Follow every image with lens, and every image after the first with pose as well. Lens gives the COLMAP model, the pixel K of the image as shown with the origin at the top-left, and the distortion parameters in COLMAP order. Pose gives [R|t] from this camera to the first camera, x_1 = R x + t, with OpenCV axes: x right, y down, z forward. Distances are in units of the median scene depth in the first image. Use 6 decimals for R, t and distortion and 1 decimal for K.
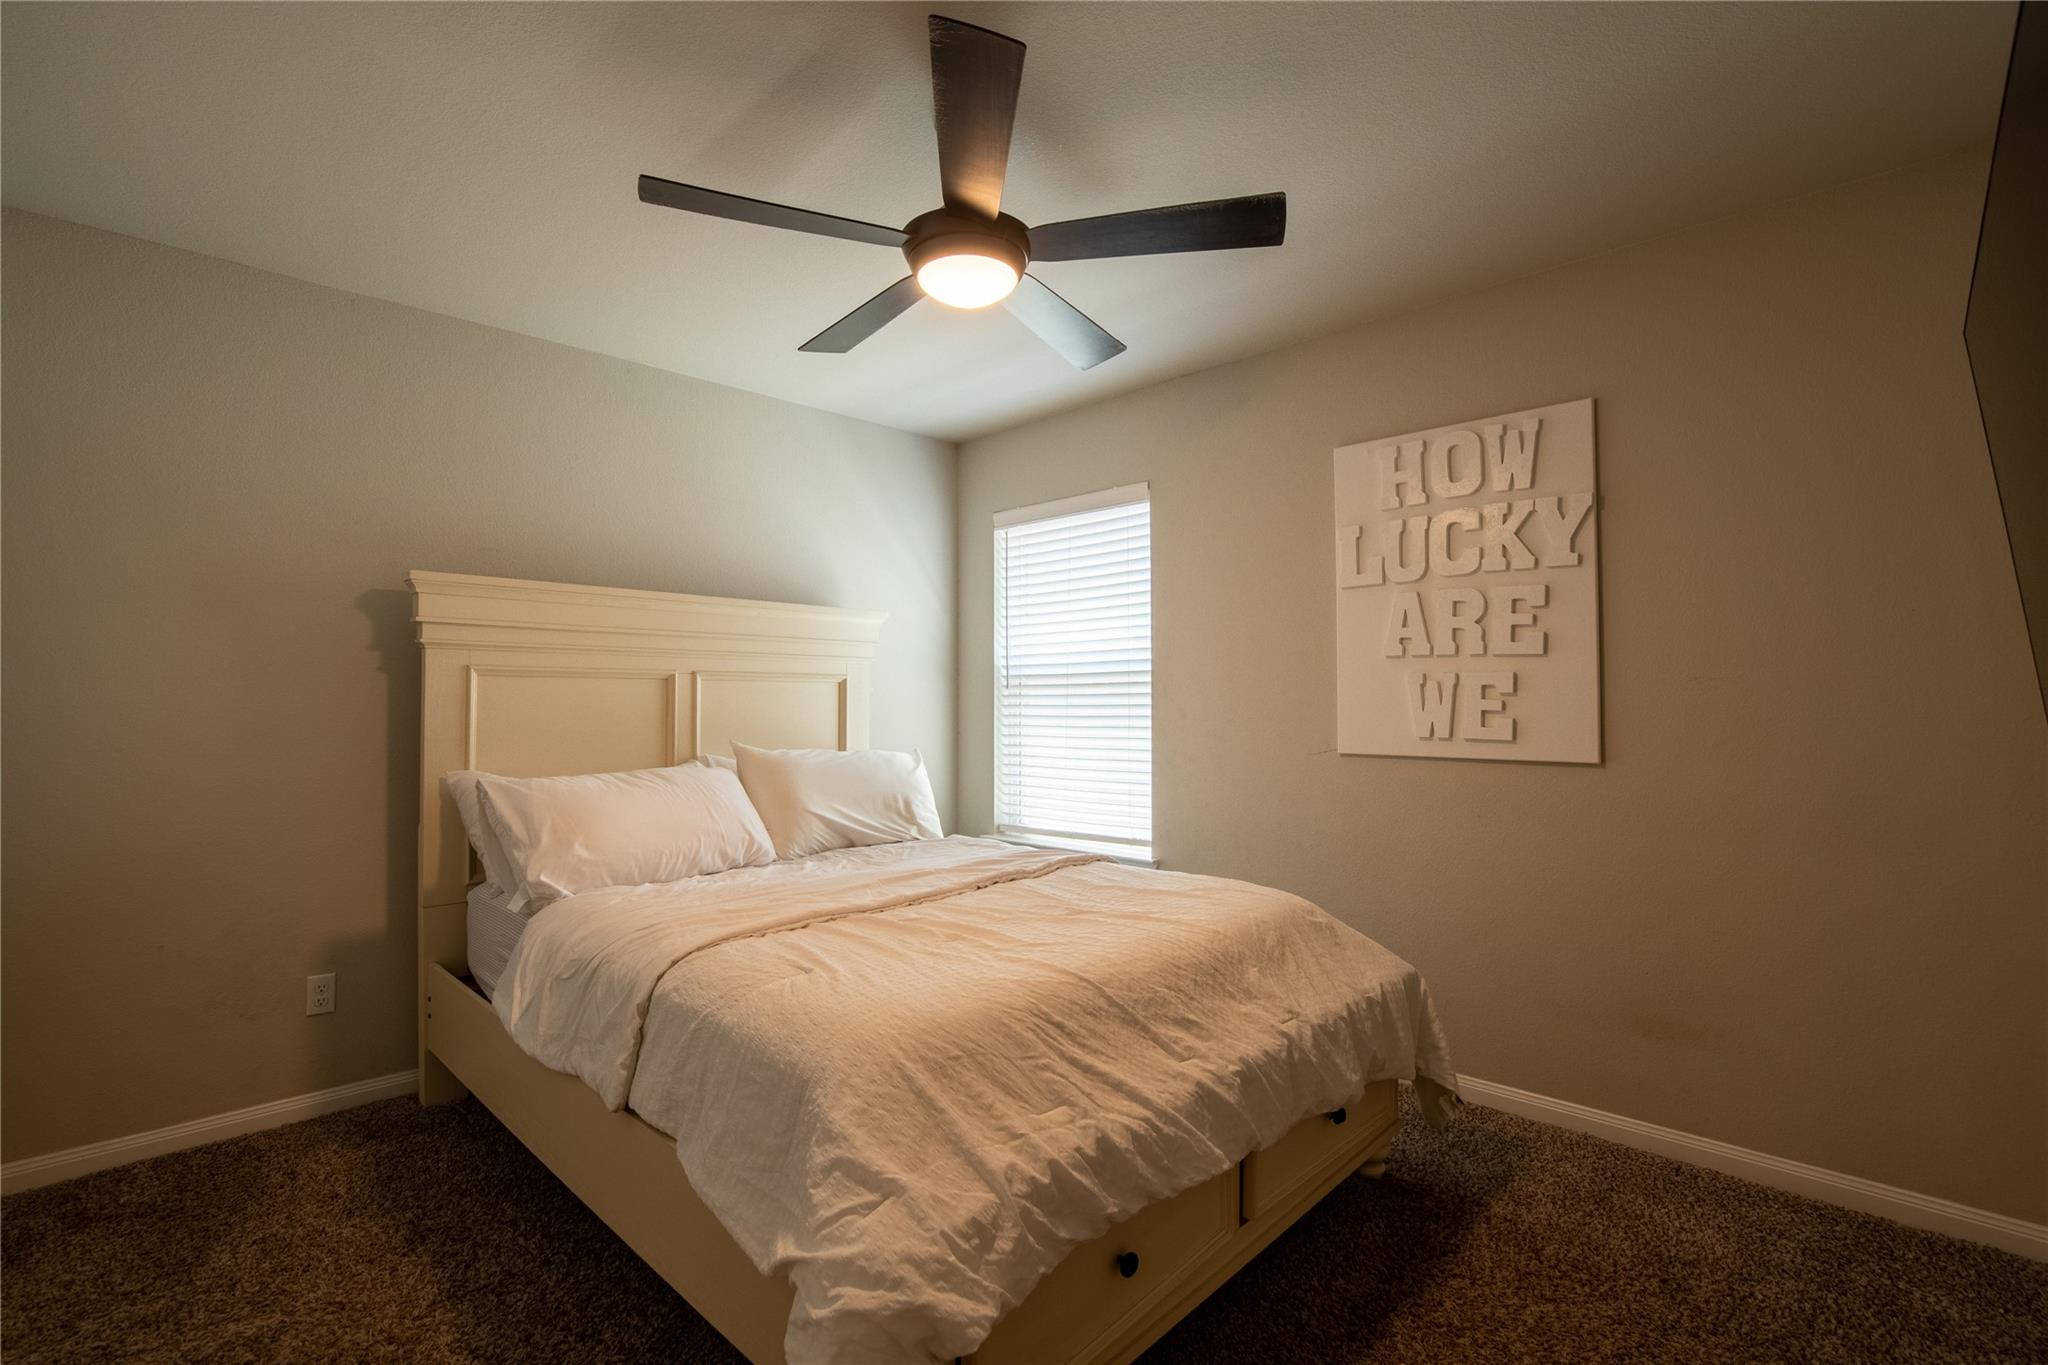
lens RADIAL K [[912.6, 0, 1022.3], [0, 912.6, 685.6], [0, 0, 1]] dist [-0.044493, 0.010477]
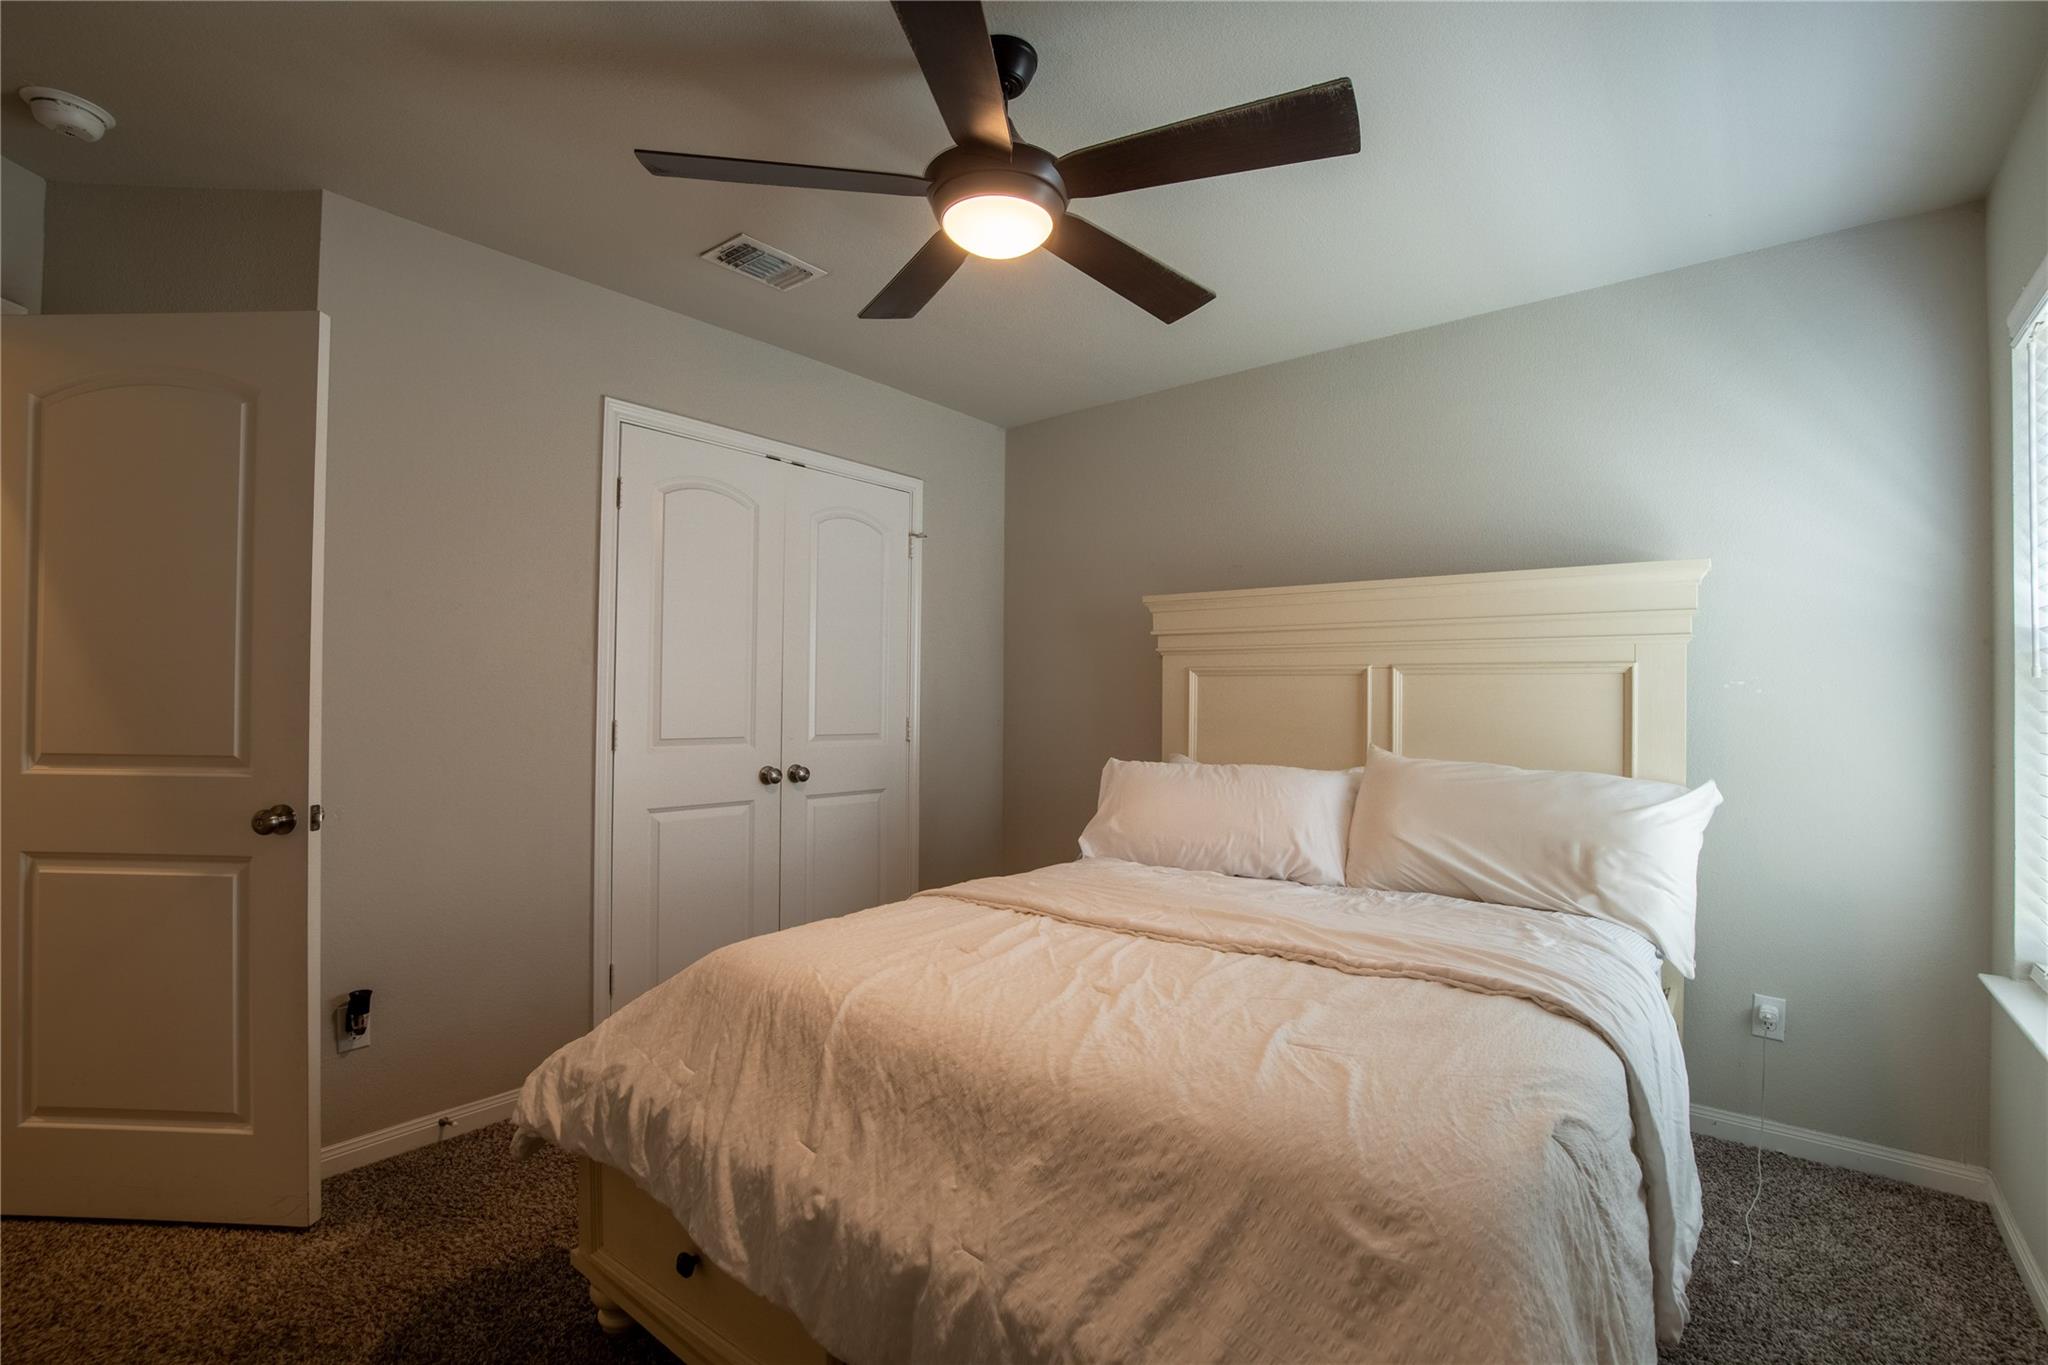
lens RADIAL K [[912.6, 0, 1022.3], [0, 912.6, 685.6], [0, 0, 1]] dist [-0.044493, 0.010477]
pose [[0.084023, -0.011295, -0.996400, 0.602202], [0.010374, 0.999891, -0.010460, 0.012092], [0.996410, -0.009458, 0.084131, 0.686036]]
